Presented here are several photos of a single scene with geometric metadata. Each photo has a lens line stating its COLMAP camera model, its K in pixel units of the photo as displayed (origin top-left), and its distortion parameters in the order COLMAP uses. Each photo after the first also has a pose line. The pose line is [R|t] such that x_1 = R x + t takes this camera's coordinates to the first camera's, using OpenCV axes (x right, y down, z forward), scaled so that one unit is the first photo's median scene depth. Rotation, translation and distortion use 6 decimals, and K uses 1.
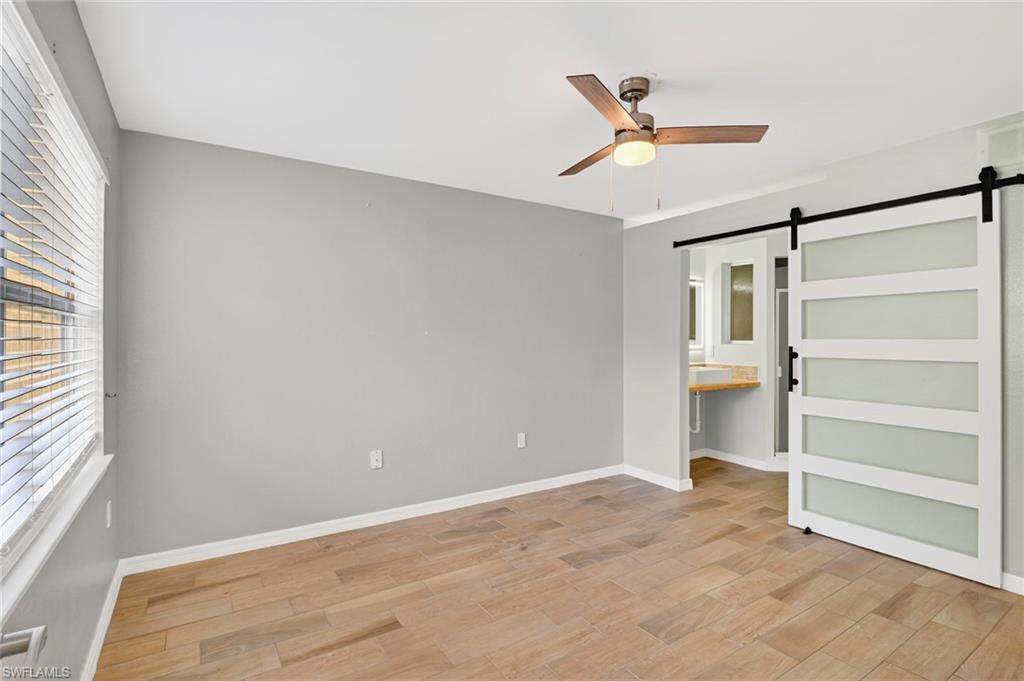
lens RADIAL K [[495.4, 0, 518.3], [0, 495.4, 341.0], [0, 0, 1]] dist [-0.003214, -0.001824]
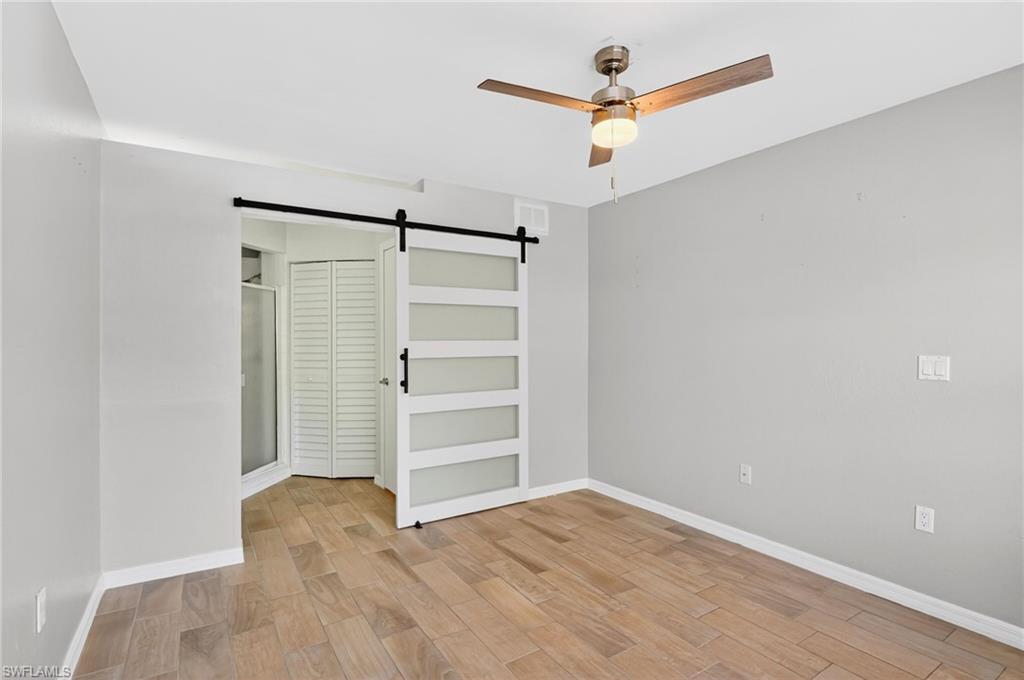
lens RADIAL K [[495.4, 0, 518.3], [0, 495.4, 340.5], [0, 0, 1]] dist [-0.003214, -0.001824]
pose [[0.019640, -0.010811, 0.999749, -0.477563], [0.001754, 0.999940, 0.010778, -0.016593], [-0.999806, 0.001542, 0.019658, 0.814001]]
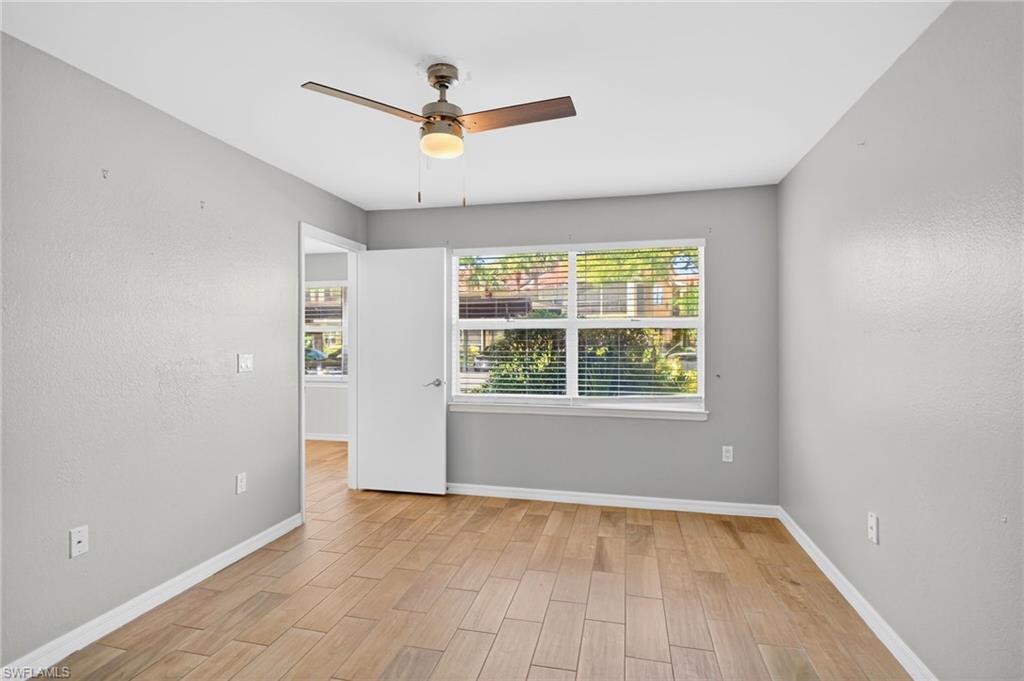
lens RADIAL K [[495.4, 0, 518.3], [0, 495.4, 341.0], [0, 0, 1]] dist [-0.003214, -0.001824]
pose [[-0.726448, -0.003175, -0.687214, 0.556203], [-0.001466, 0.999994, -0.003069, -0.006659], [0.687220, -0.001222, -0.726448, 1.270823]]
